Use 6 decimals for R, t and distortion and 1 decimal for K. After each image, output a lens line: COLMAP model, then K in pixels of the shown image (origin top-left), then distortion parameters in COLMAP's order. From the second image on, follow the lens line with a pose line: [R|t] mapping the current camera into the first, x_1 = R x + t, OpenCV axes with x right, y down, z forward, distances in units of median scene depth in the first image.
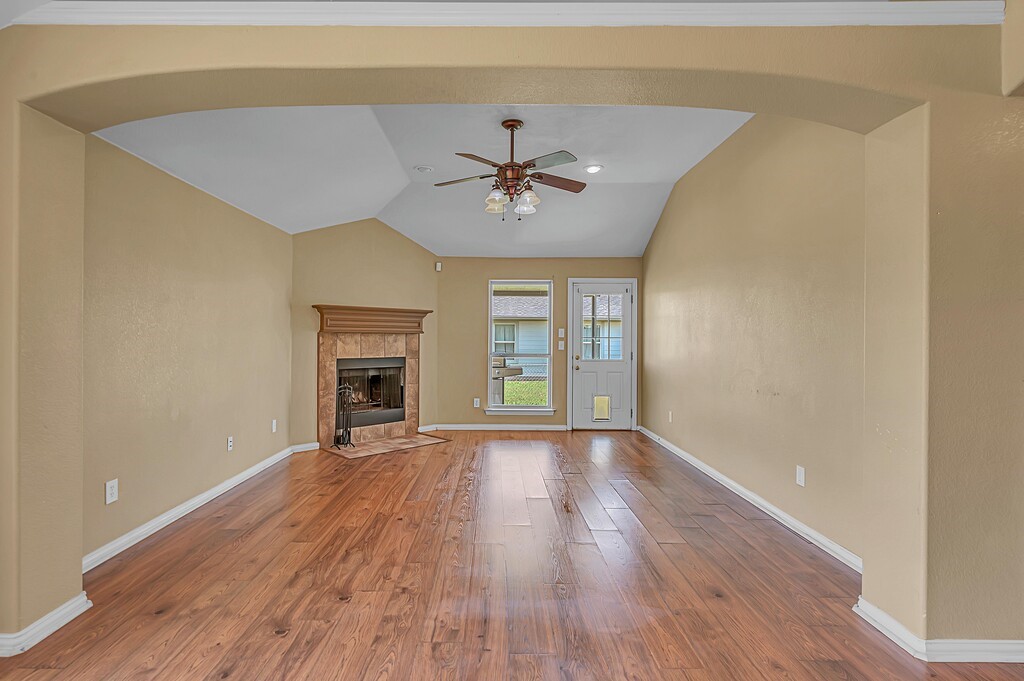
lens RADIAL K [[495.6, 0, 506.7], [0, 495.6, 340.1], [0, 0, 1]] dist [0.013597, 0.000197]
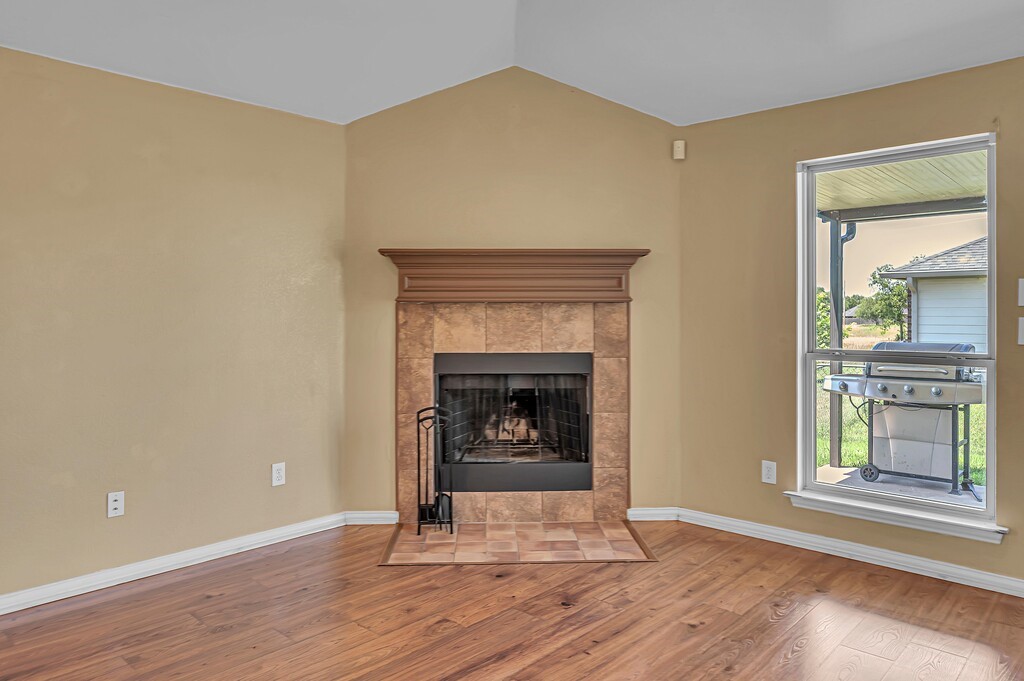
lens RADIAL K [[689.6, 0, 511.8], [0, 689.6, 312.7], [0, 0, 1]] dist [-0.006556, -0.000491]
pose [[0.720186, -0.007941, -0.693735, 0.198434], [0.001995, 0.999954, -0.009374, 0.002040], [0.693778, 0.005367, 0.720169, 0.505736]]
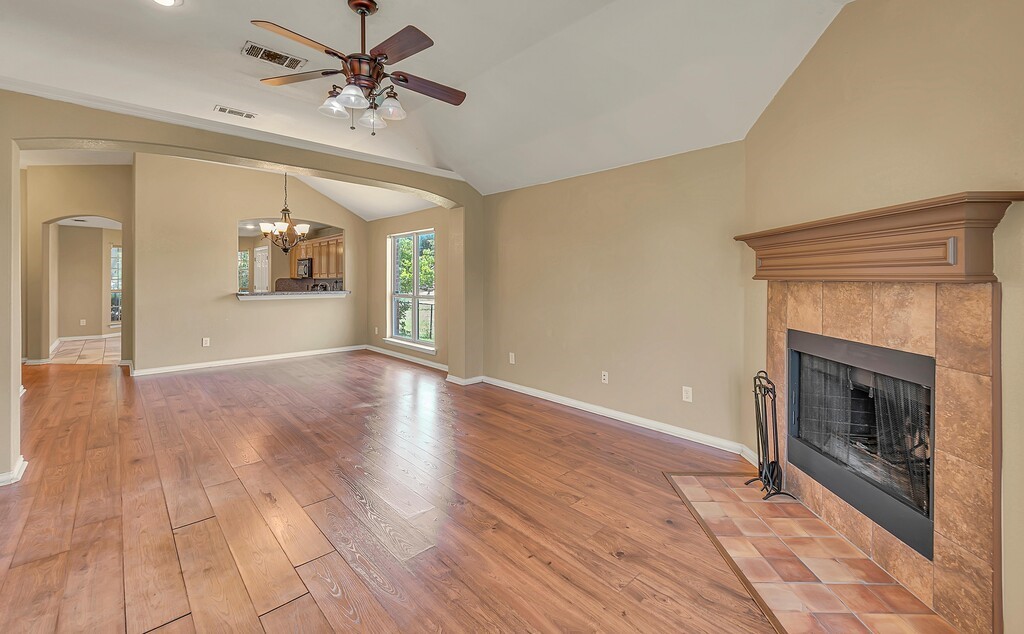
lens RADIAL K [[426.9, 0, 516.8], [0, 426.9, 274.9], [0, 0, 1]] dist [-0.003881, -0.000741]
pose [[-0.740355, -0.008181, -0.672166, 0.176443], [-0.007843, 0.999963, -0.003533, -0.016036], [0.672170, 0.002656, -0.740392, 1.071017]]
